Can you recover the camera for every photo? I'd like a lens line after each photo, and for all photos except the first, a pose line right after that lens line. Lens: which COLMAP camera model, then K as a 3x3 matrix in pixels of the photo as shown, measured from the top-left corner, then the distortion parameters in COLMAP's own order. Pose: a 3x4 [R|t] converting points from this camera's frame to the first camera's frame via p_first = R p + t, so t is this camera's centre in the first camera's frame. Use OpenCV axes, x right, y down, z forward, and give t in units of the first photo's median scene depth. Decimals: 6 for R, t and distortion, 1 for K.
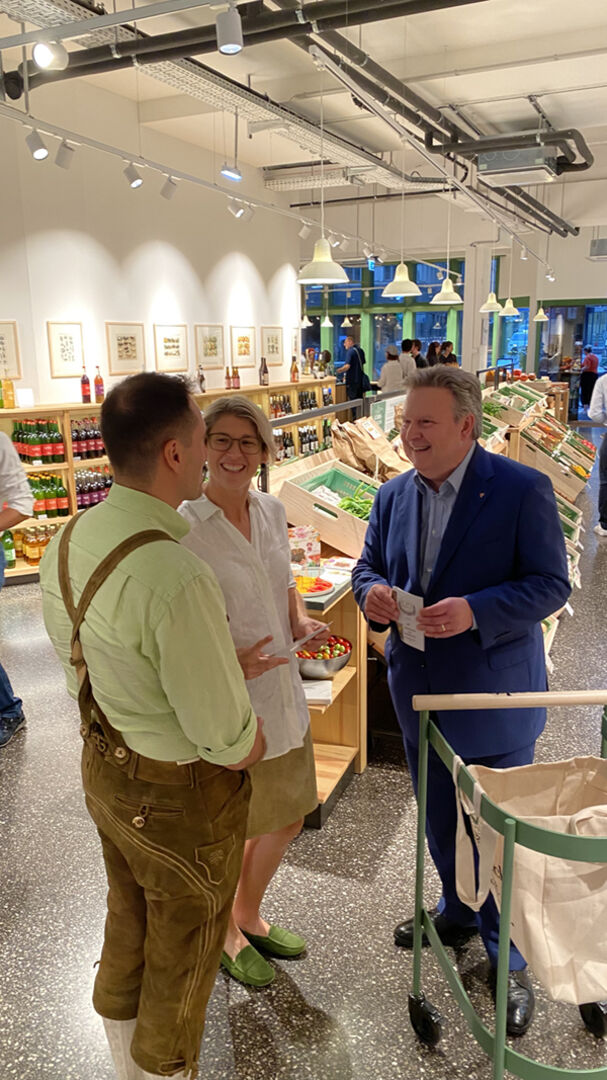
lens RADIAL K [[816.9, 0, 303.0], [0, 816.9, 541.7], [0, 0, 1]] dist [0.008018, 0.001476]
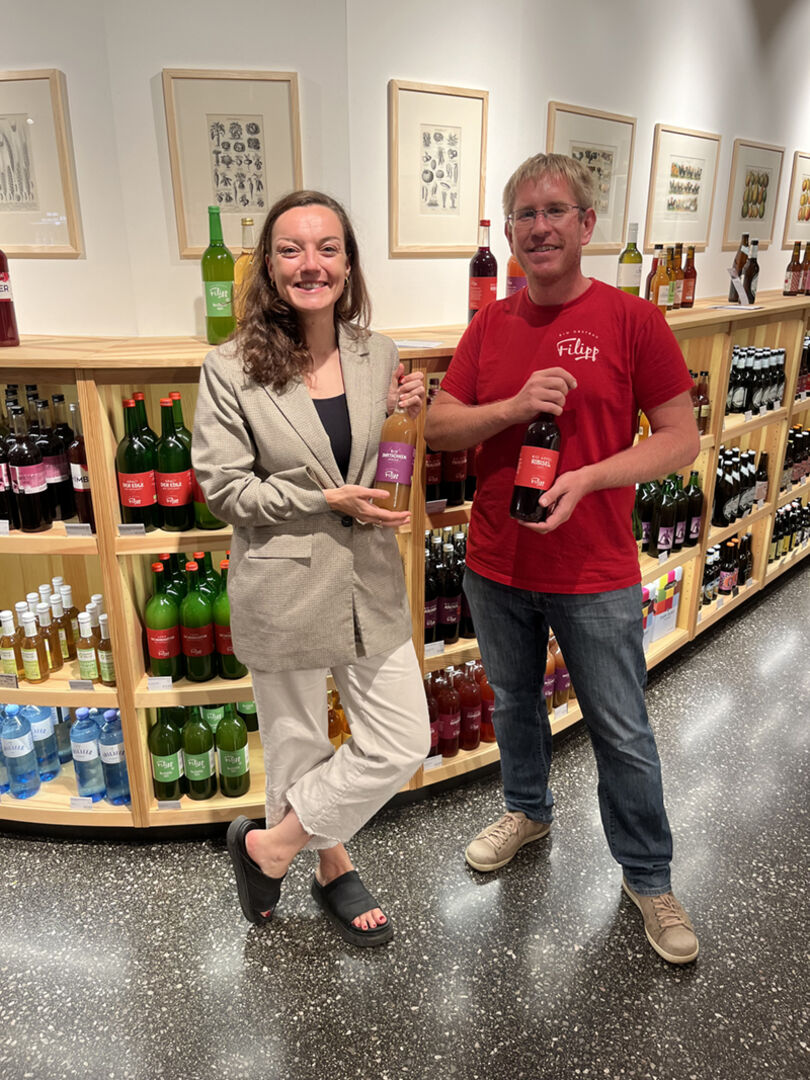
lens RADIAL K [[841.3, 0, 403.6], [0, 841.3, 538.2], [0, 0, 1]] dist [-0.004448, -0.007640]
pose [[0.949689, 0.115963, -0.290934, -0.154860], [-0.083122, 0.988938, 0.122848, -0.106021], [0.301961, -0.092484, 0.948823, 0.549063]]
